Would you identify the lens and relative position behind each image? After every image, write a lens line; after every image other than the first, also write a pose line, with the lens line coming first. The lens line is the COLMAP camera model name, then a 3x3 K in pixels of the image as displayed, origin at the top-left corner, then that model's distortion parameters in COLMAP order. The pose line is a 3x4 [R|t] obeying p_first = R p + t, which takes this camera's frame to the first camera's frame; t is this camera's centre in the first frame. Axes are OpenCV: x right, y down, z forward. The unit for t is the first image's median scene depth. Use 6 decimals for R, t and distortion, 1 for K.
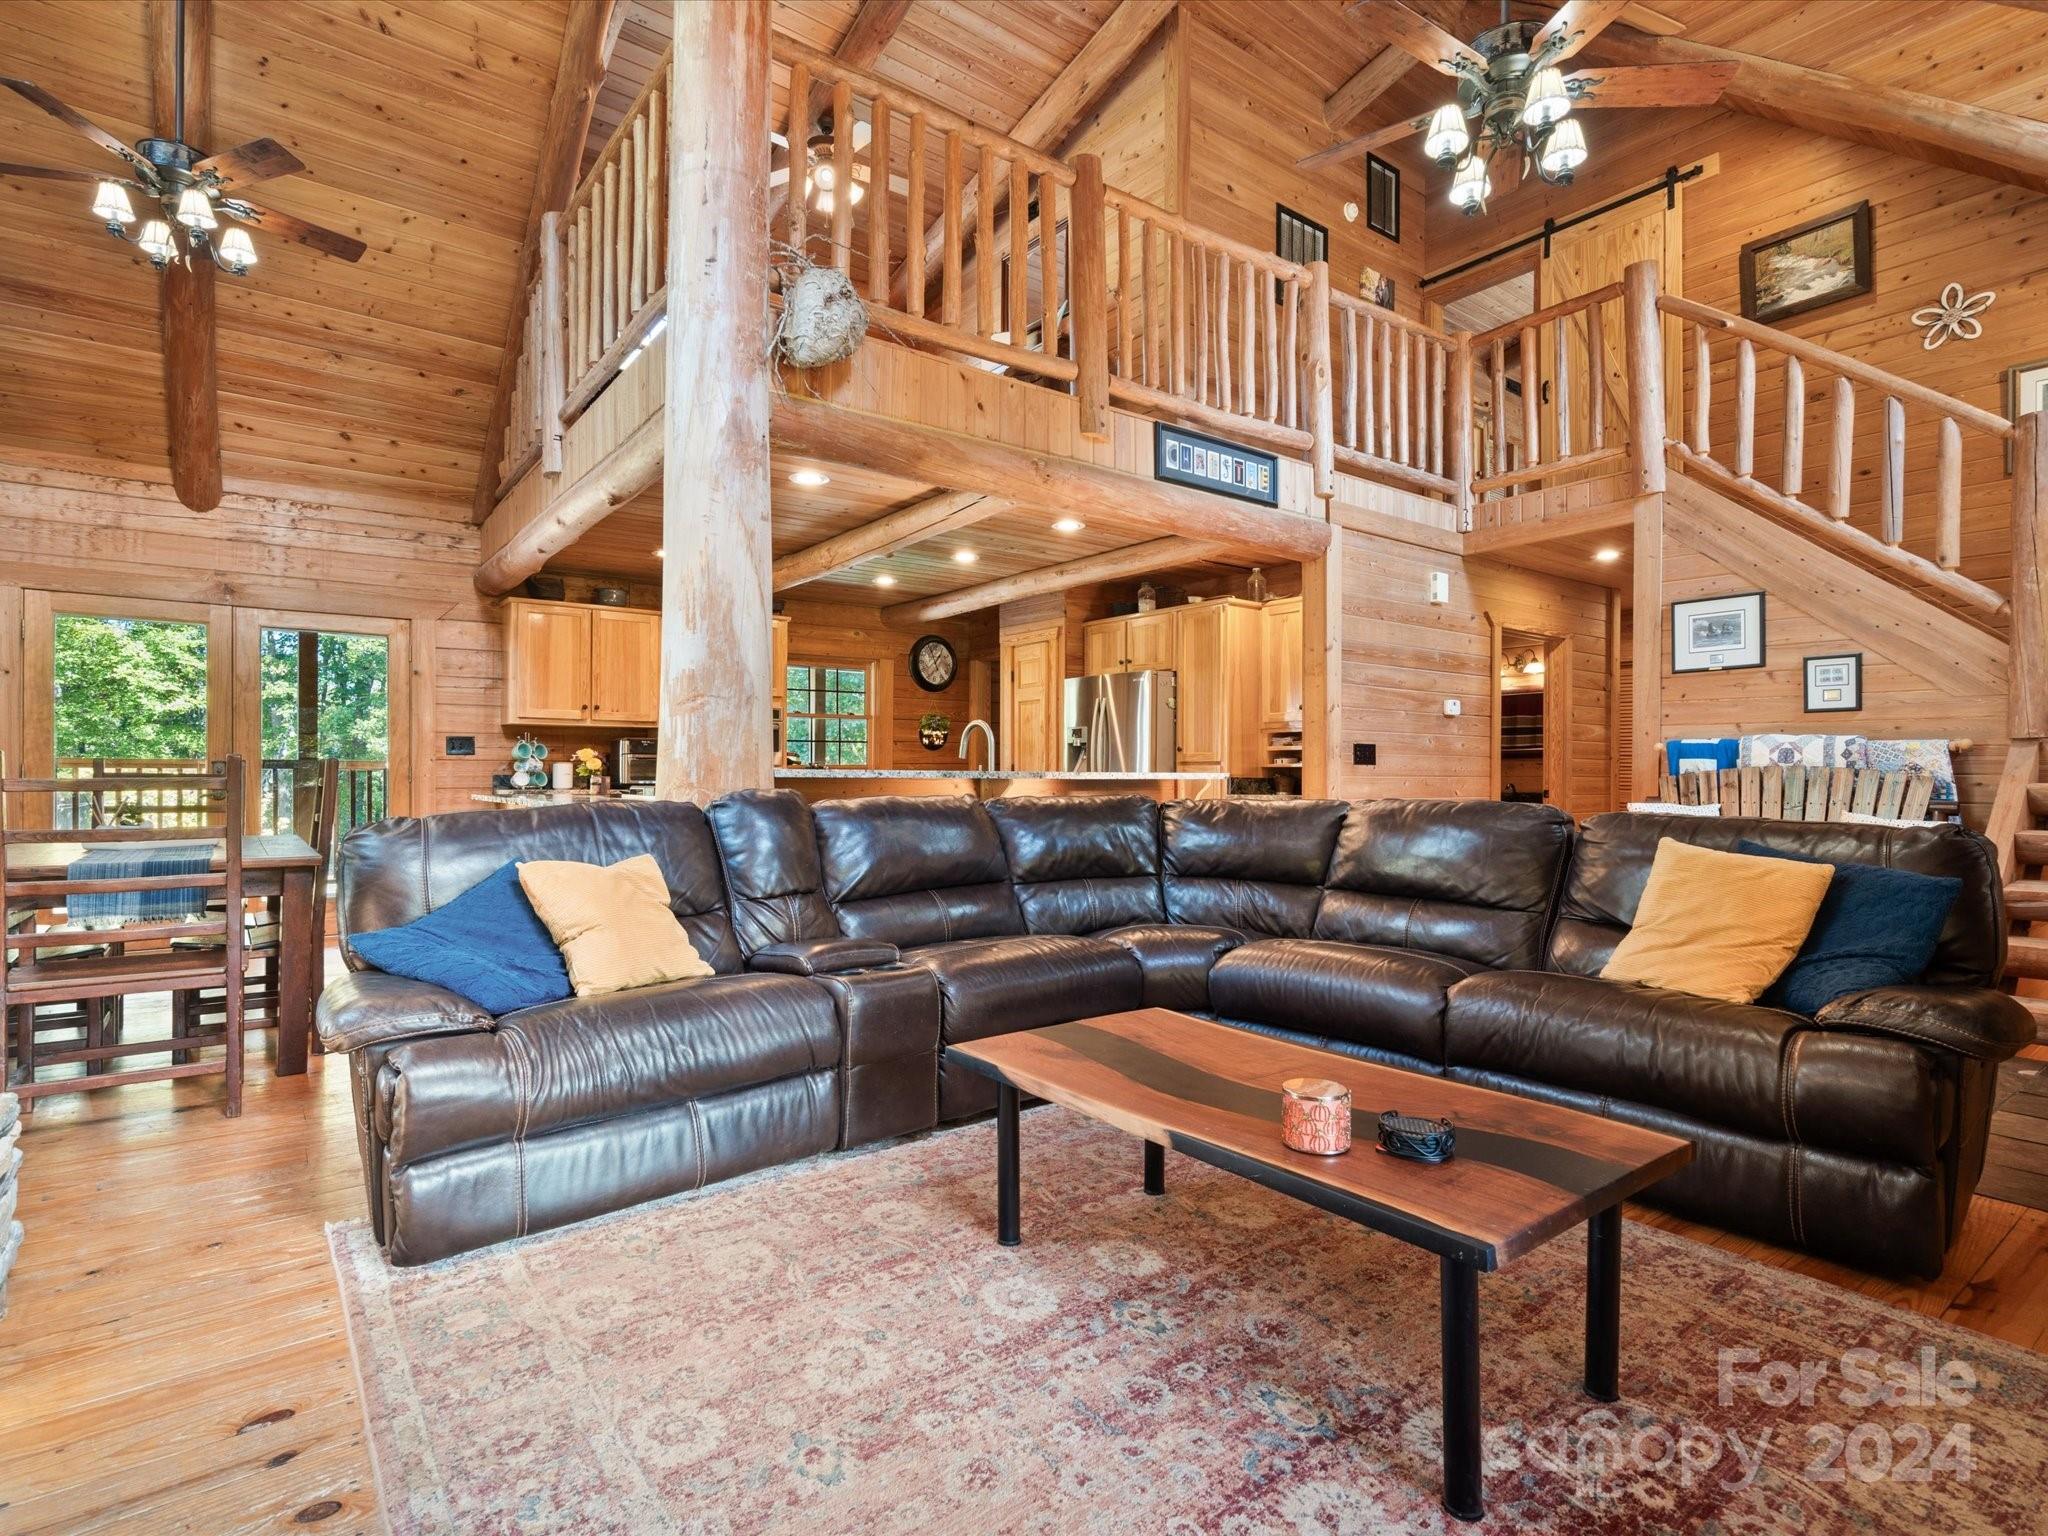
lens RADIAL K [[1053.0, 0, 1024.0], [0, 1053.0, 768.0], [0, 0, 1]] dist [-0.002568, -0.000245]
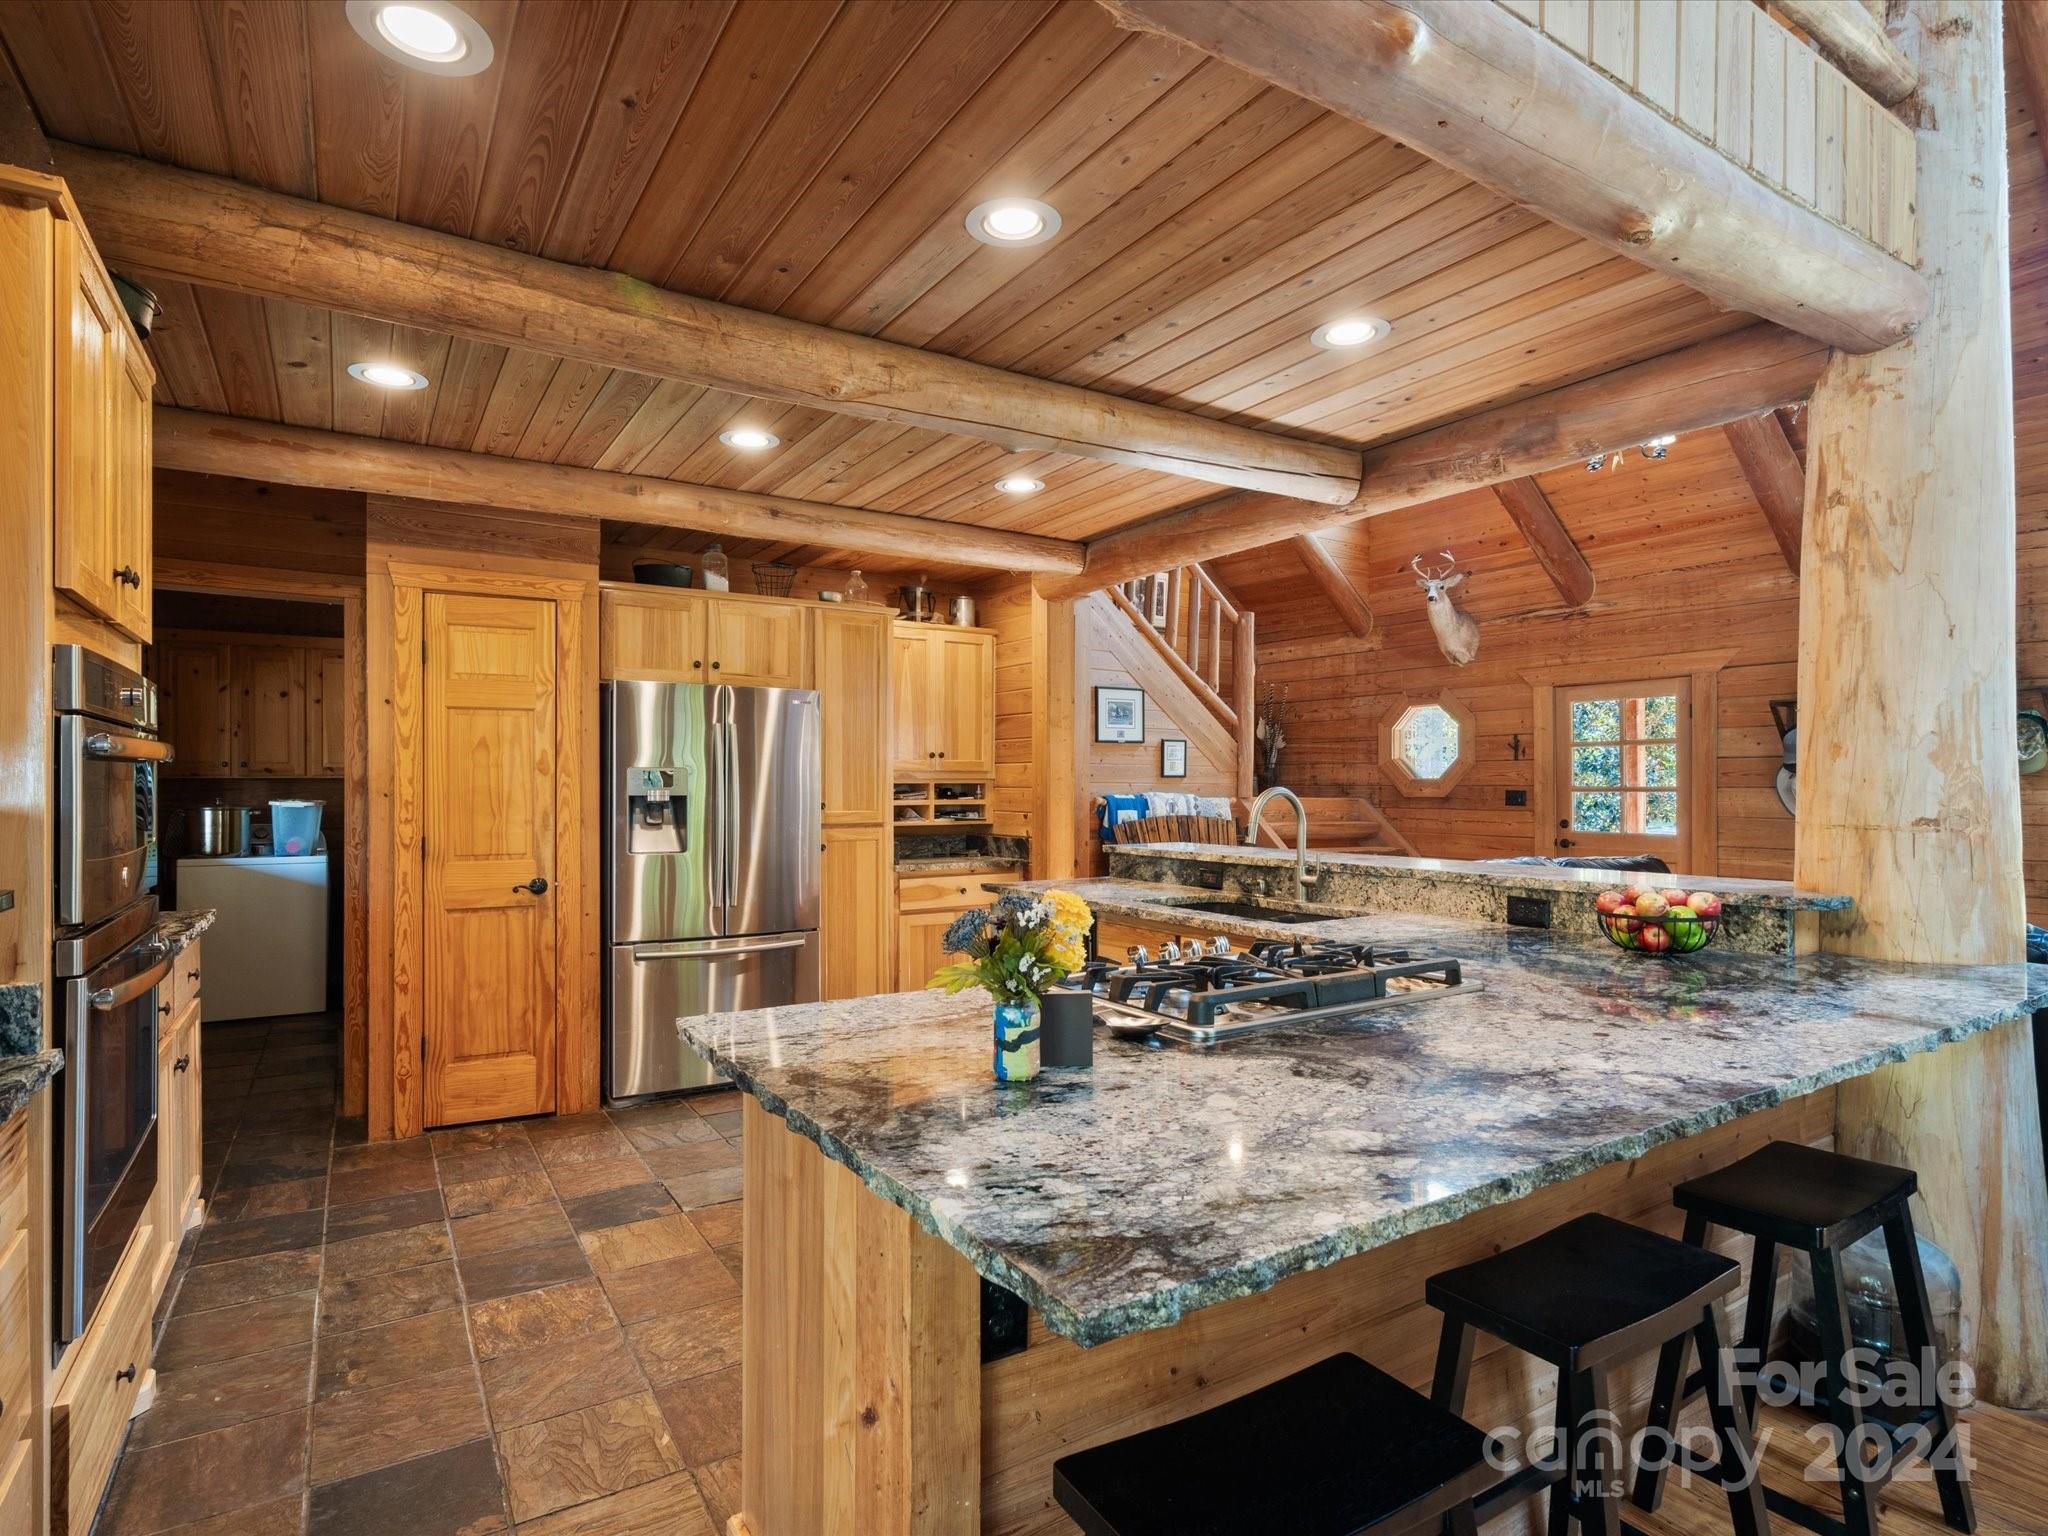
lens RADIAL K [[1055.4, 0, 1011.2], [0, 1055.4, 779.5], [0, 0, 1]] dist [0.002533, 0.000484]
pose [[0.091213, 0.001964, 0.995830, -0.787029], [-0.008470, 0.999963, -0.001196, -0.049485], [-0.995795, -0.008326, 0.091226, 1.157375]]
